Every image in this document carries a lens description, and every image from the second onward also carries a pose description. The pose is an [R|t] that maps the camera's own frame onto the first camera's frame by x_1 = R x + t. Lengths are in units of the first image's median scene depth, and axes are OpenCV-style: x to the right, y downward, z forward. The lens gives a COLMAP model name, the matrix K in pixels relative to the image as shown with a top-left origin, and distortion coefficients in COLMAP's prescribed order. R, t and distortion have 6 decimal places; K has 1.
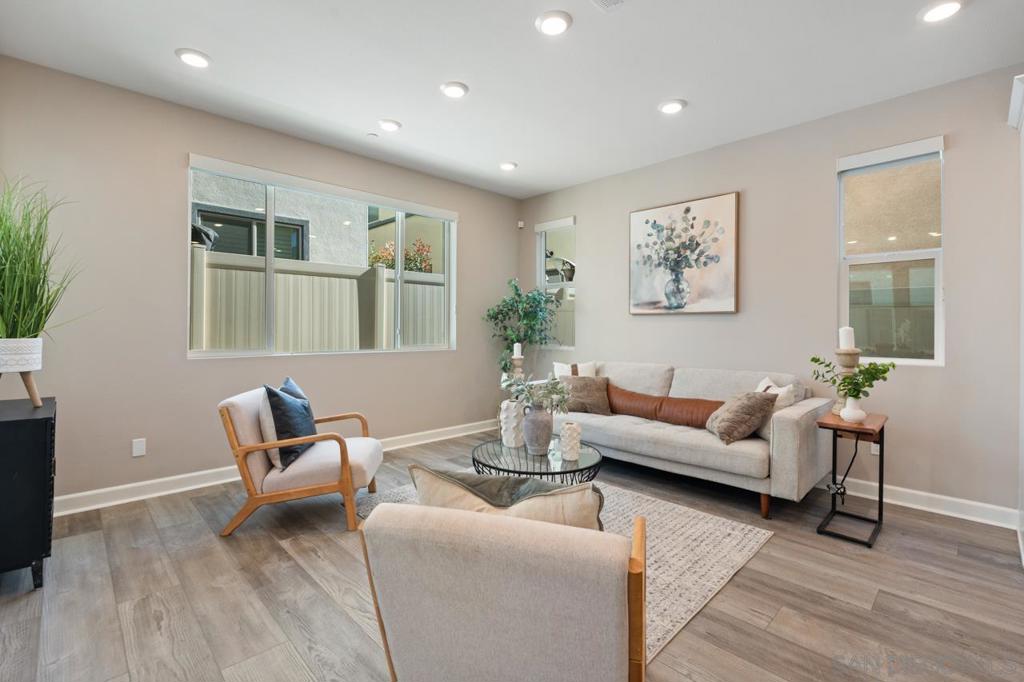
lens RADIAL K [[456.3, 0, 506.7], [0, 456.3, 330.3], [0, 0, 1]] dist [0.002291, 0.000378]
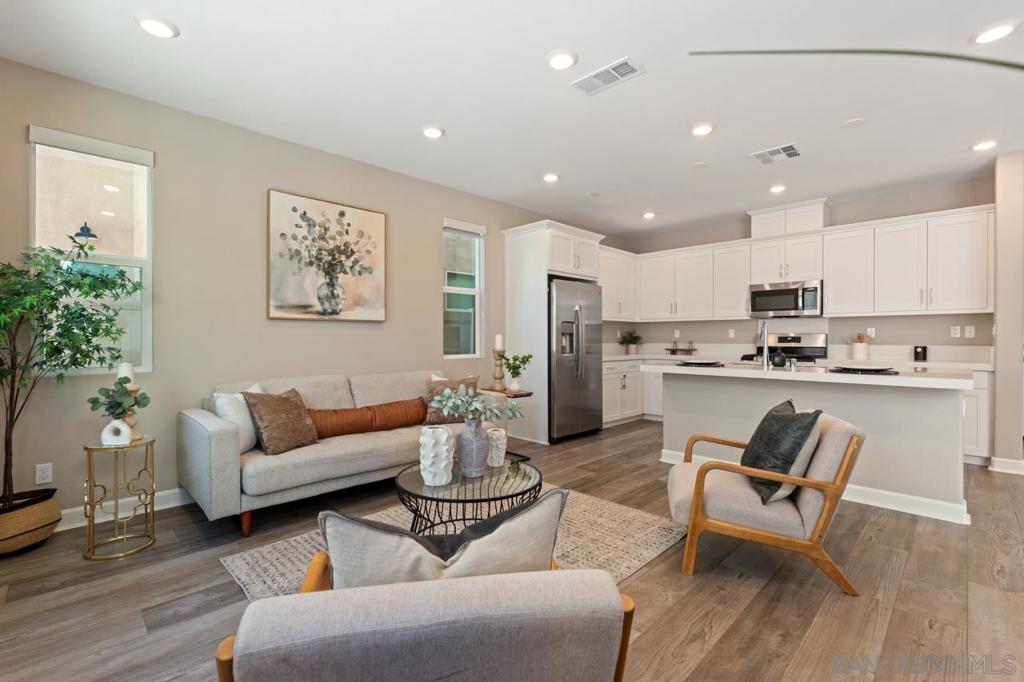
lens RADIAL K [[456.3, 0, 513.0], [0, 456.3, 340.7], [0, 0, 1]] dist [0.002291, 0.000378]
pose [[-0.009736, -0.010226, 0.999900, -0.569193], [0.006461, 0.999926, 0.010290, -0.001627], [-0.999932, 0.006561, -0.009670, 0.638647]]
